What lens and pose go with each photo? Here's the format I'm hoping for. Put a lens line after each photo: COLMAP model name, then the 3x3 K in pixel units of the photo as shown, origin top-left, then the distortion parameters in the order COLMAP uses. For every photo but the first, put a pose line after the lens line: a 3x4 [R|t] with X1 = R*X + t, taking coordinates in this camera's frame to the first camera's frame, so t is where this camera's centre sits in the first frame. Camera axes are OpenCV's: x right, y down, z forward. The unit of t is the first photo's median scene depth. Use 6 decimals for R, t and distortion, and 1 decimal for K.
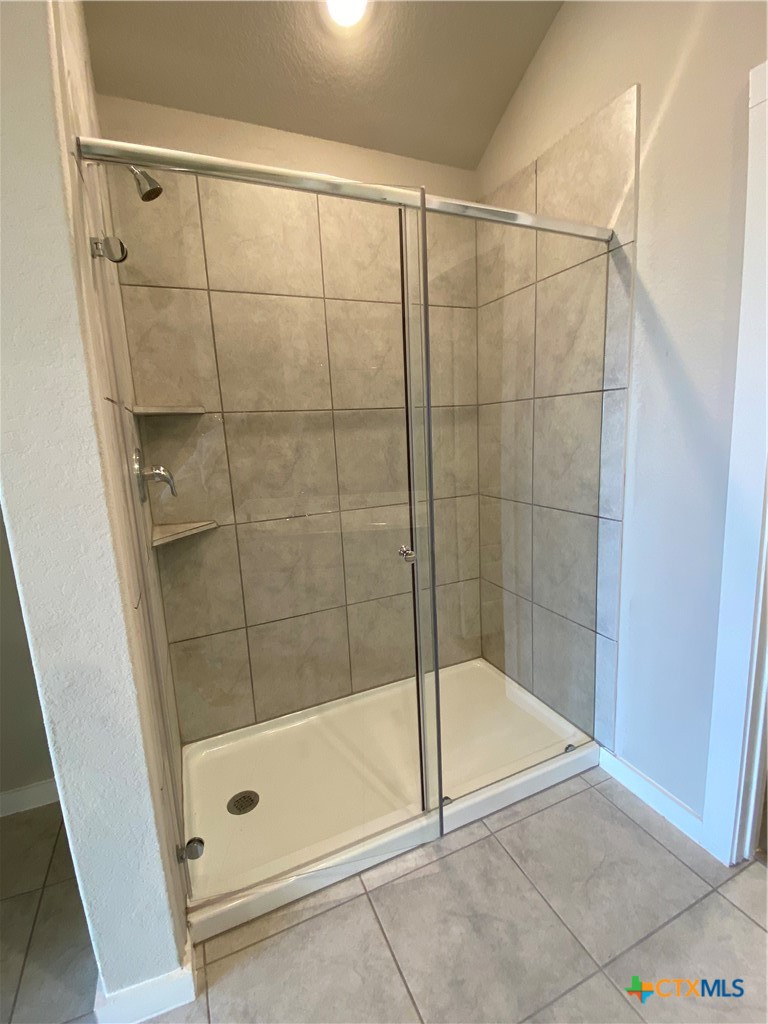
lens RADIAL K [[465.2, 0, 392.8], [0, 465.2, 509.5], [0, 0, 1]] dist [0.022493, -0.022389]
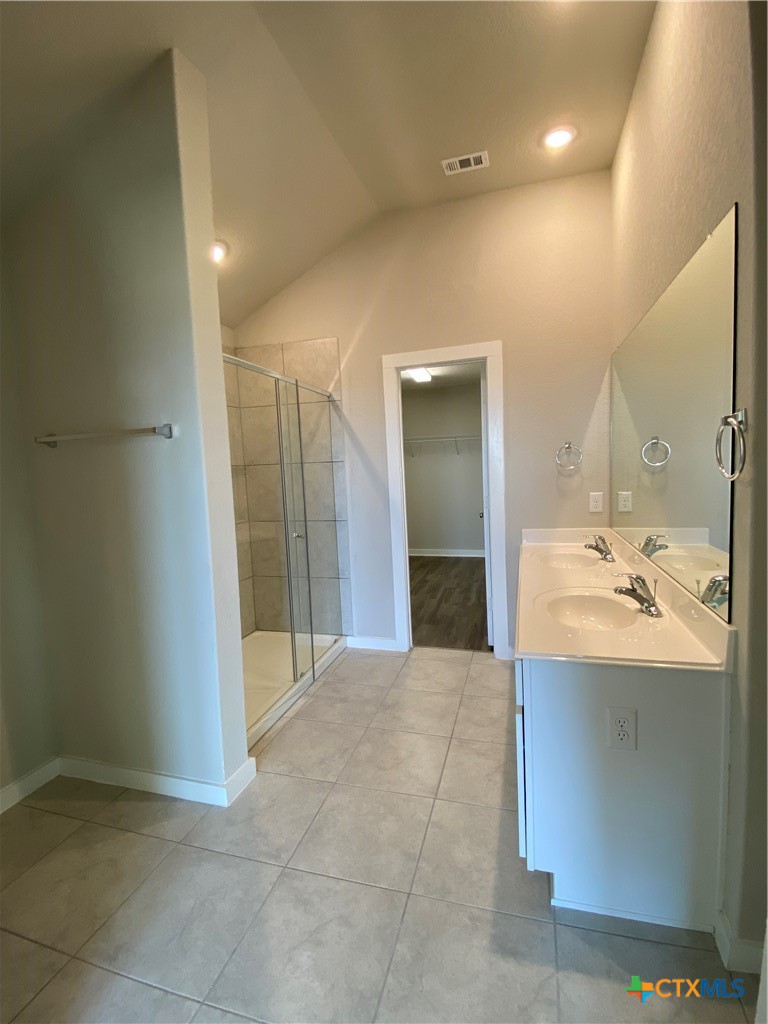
lens RADIAL K [[465.2, 0, 392.8], [0, 465.2, 509.5], [0, 0, 1]] dist [0.022493, -0.022389]
pose [[0.640892, -0.050184, 0.765989, -1.078071], [0.142421, 0.988309, -0.054412, 0.125807], [-0.754304, 0.143965, 0.640546, -0.582169]]
